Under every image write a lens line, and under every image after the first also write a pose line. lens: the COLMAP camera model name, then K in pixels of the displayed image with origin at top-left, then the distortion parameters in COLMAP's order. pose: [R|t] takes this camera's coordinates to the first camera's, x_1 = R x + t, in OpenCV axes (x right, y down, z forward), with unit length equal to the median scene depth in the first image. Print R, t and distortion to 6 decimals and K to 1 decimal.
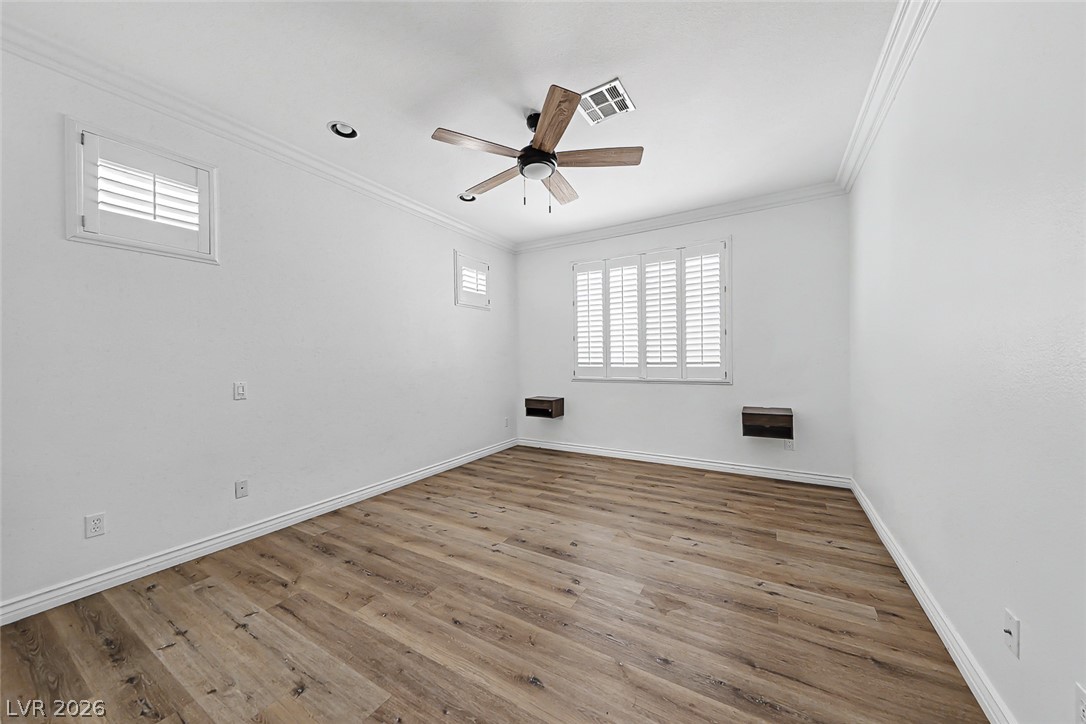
lens RADIAL K [[376.8, 0, 539.8], [0, 376.8, 363.2], [0, 0, 1]] dist [0.014245, -0.007291]
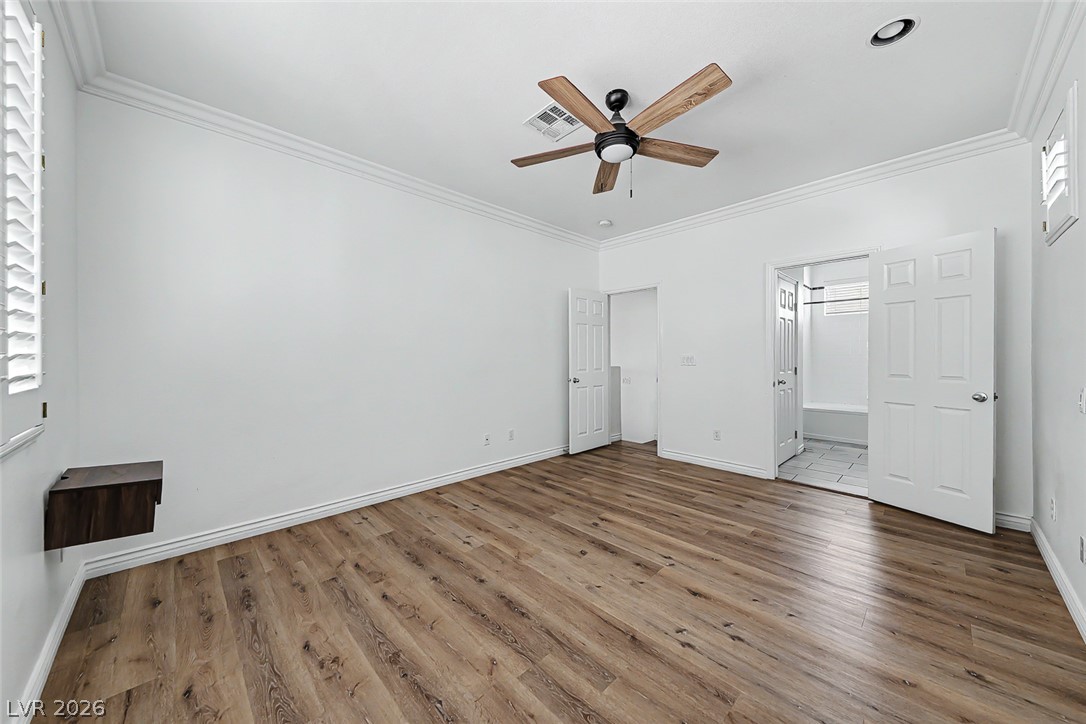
lens RADIAL K [[376.8, 0, 539.8], [0, 376.8, 363.2], [0, 0, 1]] dist [0.014245, -0.007291]
pose [[-0.965675, 0.012981, 0.259429, -0.054411], [0.018629, 0.999640, 0.019323, -0.018591], [-0.259085, 0.023492, -0.965569, 1.839132]]
